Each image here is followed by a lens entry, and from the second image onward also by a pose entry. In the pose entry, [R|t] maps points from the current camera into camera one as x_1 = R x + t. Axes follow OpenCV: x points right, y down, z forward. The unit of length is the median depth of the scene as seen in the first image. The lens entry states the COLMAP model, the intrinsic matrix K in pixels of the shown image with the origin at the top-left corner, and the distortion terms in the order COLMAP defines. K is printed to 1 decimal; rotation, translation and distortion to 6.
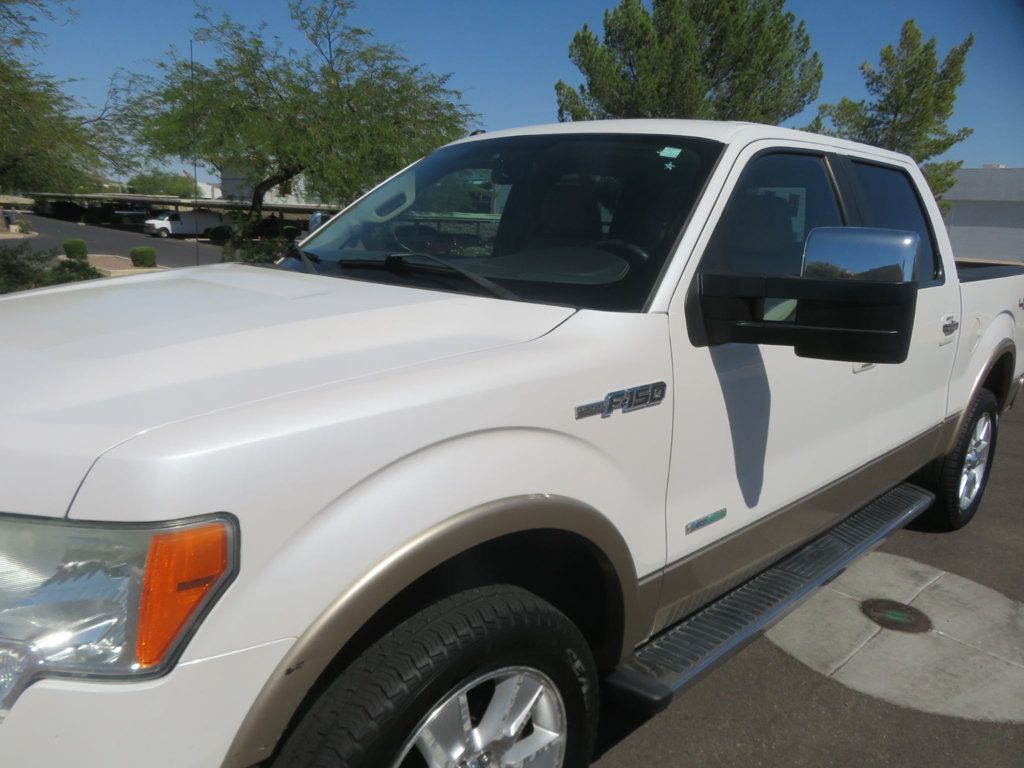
lens RADIAL K [[726.1, 0, 512.0], [0, 726.1, 384.0], [0, 0, 1]] dist [-0.008821, -0.010908]
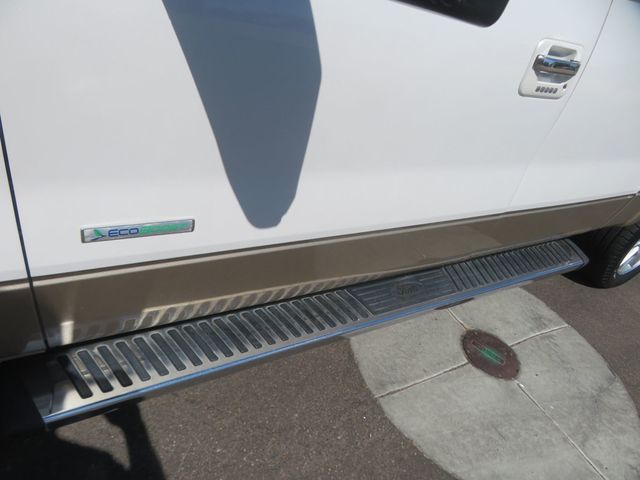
lens RADIAL K [[453.8, 0, 320.0], [0, 453.8, 240.0], [0, 0, 1]] dist [-0.008821, -0.010908]
pose [[0.951343, 0.302684, -0.057690, 0.290452], [-0.263516, 0.896243, 0.356802, 0.004189], [0.159702, -0.324239, 0.932397, 0.412131]]
